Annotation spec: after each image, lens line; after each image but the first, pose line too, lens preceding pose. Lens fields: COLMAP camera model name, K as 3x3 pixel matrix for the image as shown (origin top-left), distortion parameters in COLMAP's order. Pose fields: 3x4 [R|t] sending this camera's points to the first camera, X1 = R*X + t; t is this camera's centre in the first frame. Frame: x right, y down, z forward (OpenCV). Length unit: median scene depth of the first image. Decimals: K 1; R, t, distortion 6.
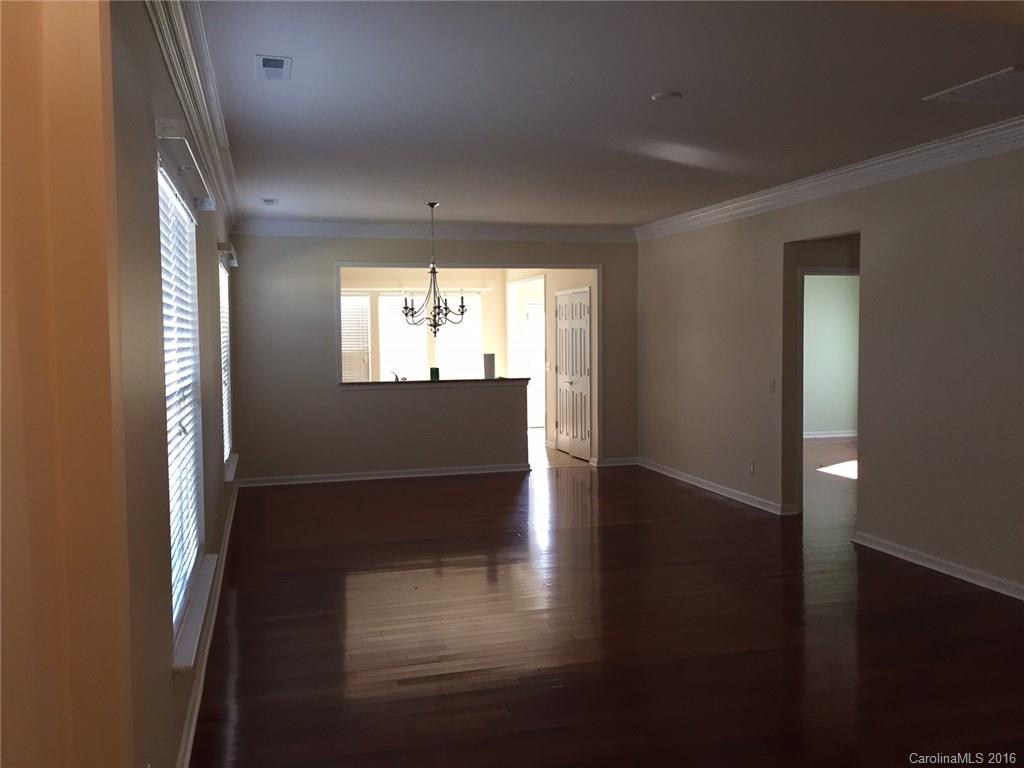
lens RADIAL K [[883.9, 0, 517.3], [0, 883.9, 386.0], [0, 0, 1]] dist [0.043078, -0.039546]
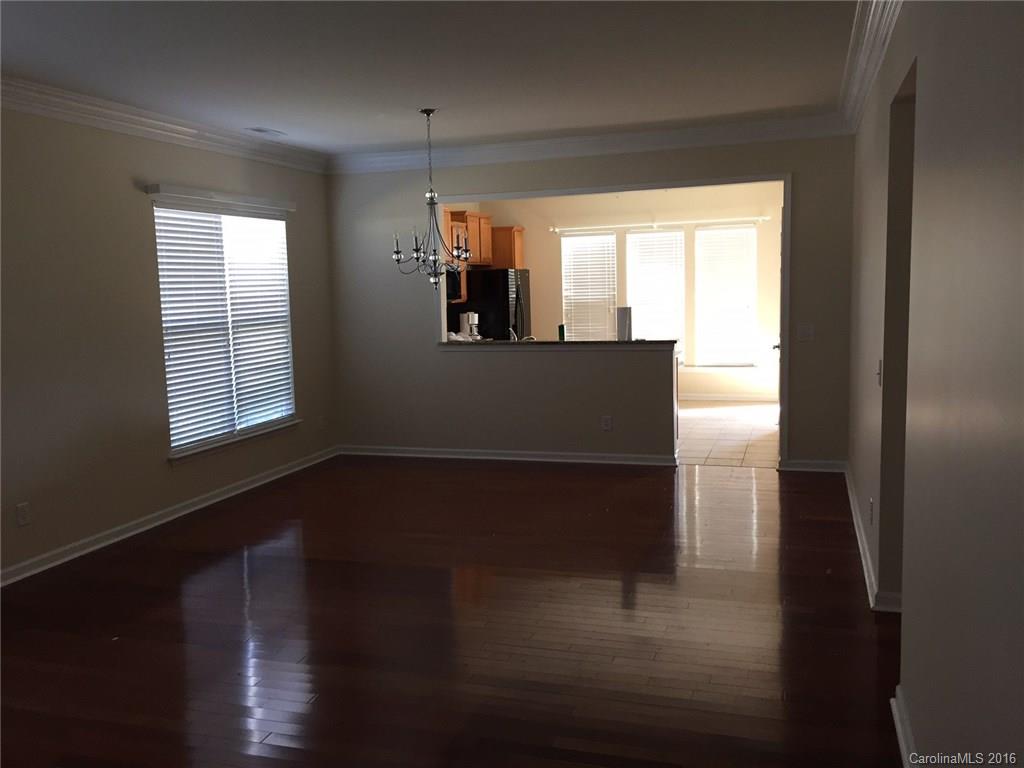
lens RADIAL K [[883.9, 0, 506.1], [0, 883.9, 377.6], [0, 0, 1]] dist [0.043078, -0.039546]
pose [[0.835722, 0.044103, -0.547379, 0.295847], [-0.011902, 0.997990, 0.062238, -0.022193], [0.549024, -0.045499, 0.834567, 0.314024]]
